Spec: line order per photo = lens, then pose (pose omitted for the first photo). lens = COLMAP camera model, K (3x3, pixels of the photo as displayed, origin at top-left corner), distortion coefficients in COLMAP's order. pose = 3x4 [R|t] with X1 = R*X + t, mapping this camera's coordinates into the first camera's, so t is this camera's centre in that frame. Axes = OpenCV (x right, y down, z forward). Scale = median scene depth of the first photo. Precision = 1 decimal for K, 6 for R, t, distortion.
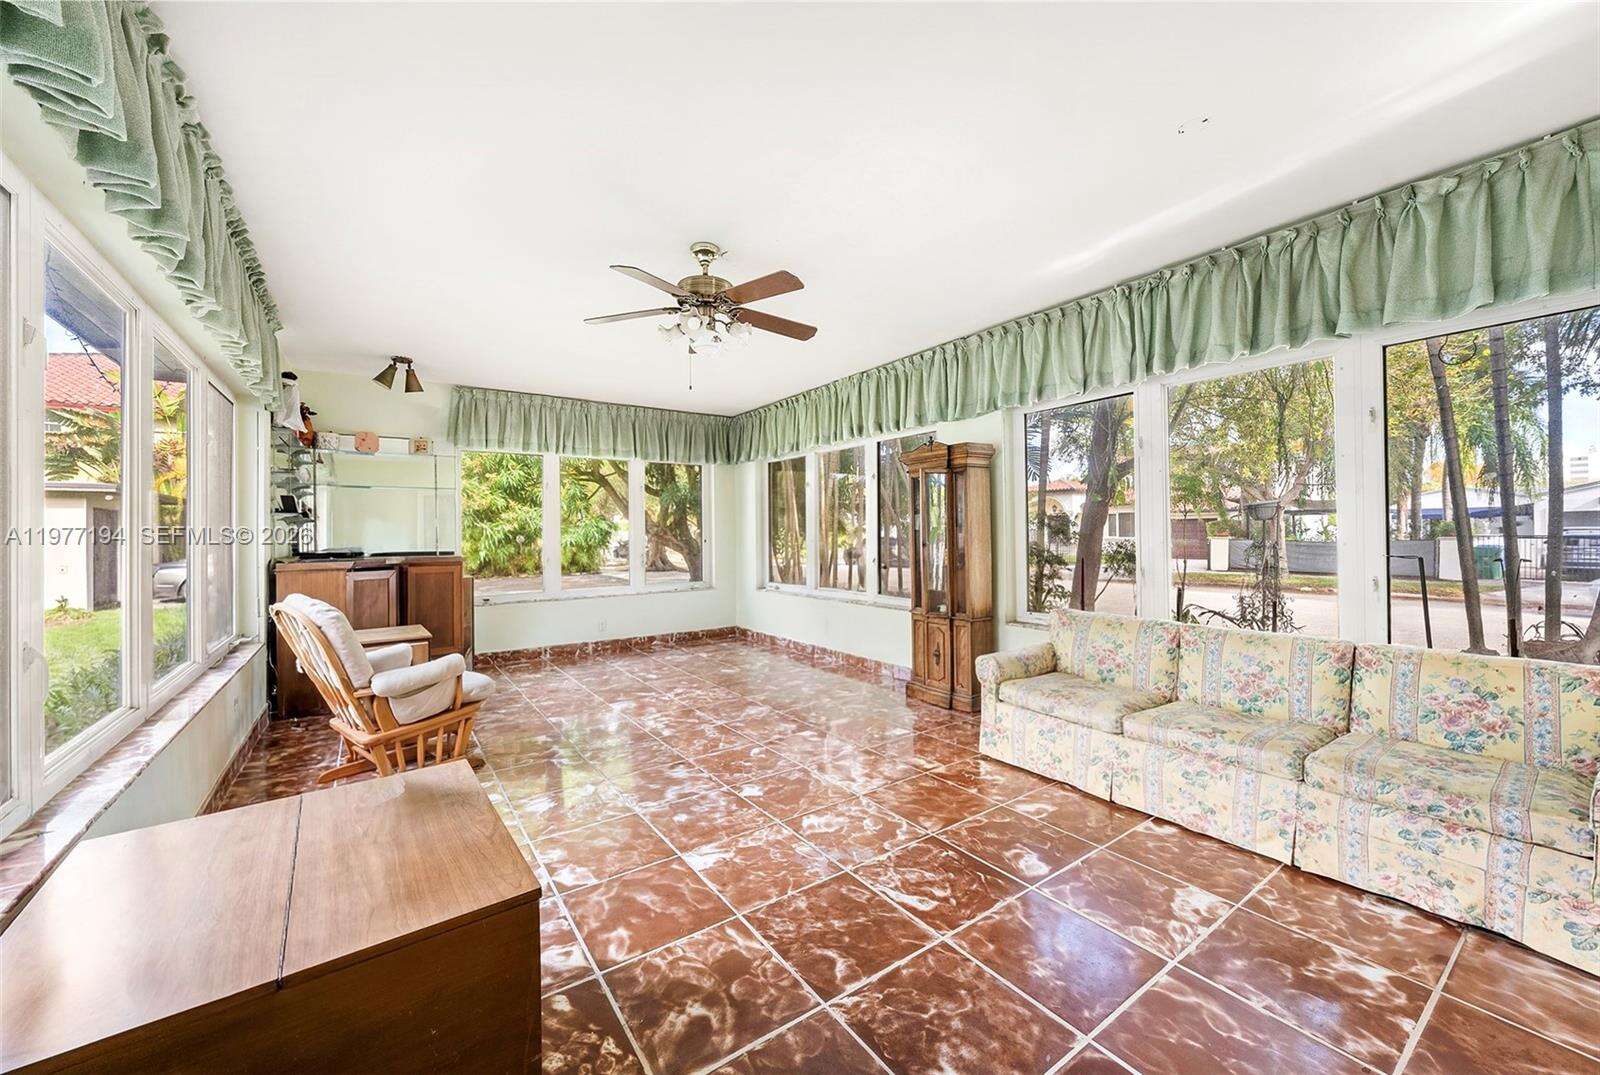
lens RADIAL K [[607.5, 0, 799.5], [0, 607.5, 531.7], [0, 0, 1]] dist [0.002947, 0.000172]
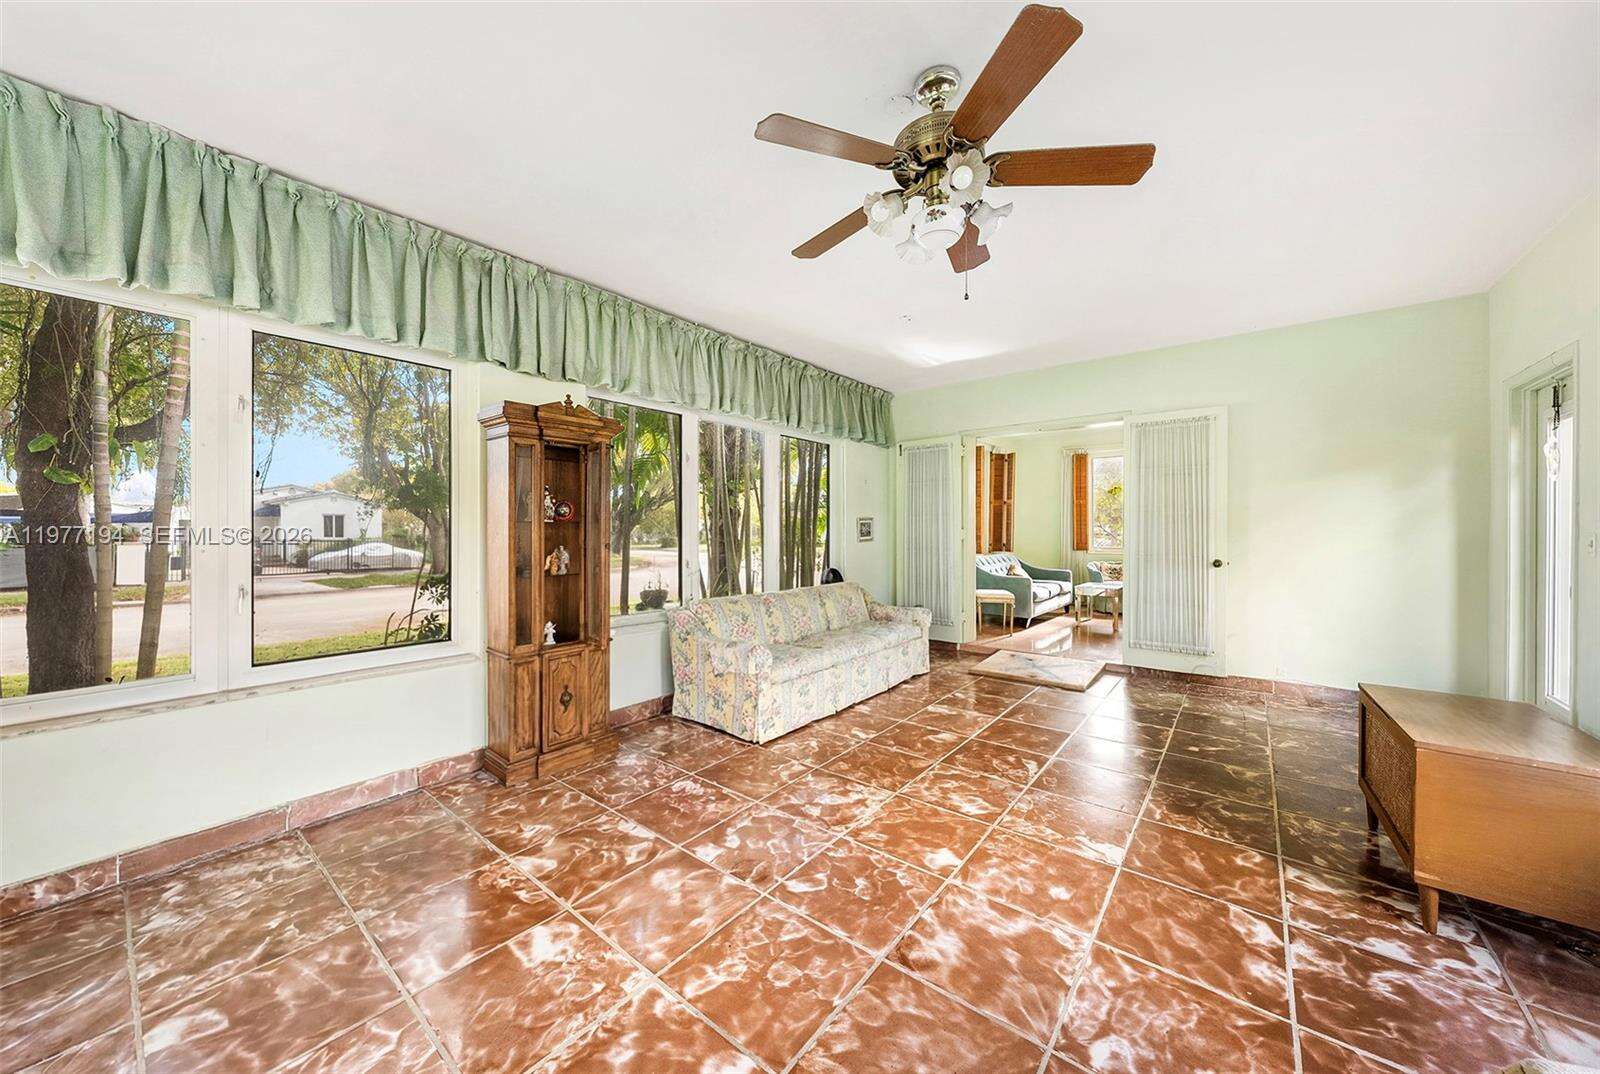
lens RADIAL K [[552.3, 0, 795.8], [0, 552.3, 533.5], [0, 0, 1]] dist [-0.002755, -0.000114]
pose [[-0.262903, 0.004256, 0.964813, -0.777521], [0.002843, 0.999989, -0.003636, 0.015457], [-0.964818, 0.001787, -0.262913, 1.493306]]
